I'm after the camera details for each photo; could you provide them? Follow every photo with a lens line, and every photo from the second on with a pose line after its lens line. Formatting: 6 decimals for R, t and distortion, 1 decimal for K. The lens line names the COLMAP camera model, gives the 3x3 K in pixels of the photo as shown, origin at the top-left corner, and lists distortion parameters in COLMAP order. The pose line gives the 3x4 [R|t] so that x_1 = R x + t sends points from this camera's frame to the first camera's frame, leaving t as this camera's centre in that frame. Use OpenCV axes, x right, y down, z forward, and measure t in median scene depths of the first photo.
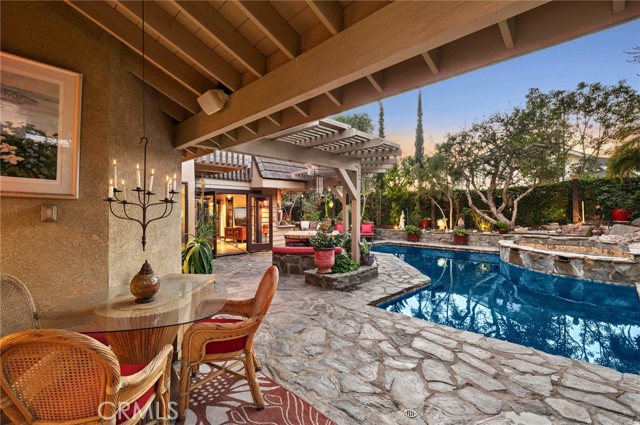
lens RADIAL K [[294.1, 0, 318.9], [0, 294.1, 209.7], [0, 0, 1]] dist [-0.004353, -0.000439]
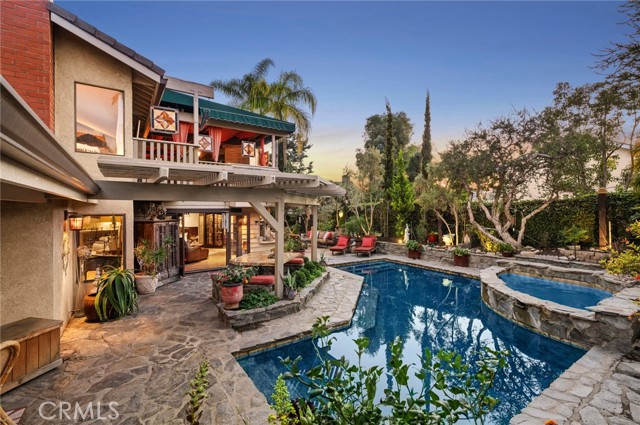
lens RADIAL K [[294.1, 0, 325.0], [0, 294.1, 209.5], [0, 0, 1]] dist [-0.004353, -0.000439]
pose [[0.982158, 0.004287, -0.188011, 0.247648], [-0.002320, 0.999940, 0.010679, -0.062336], [0.188045, -0.010052, 0.982109, 0.041678]]
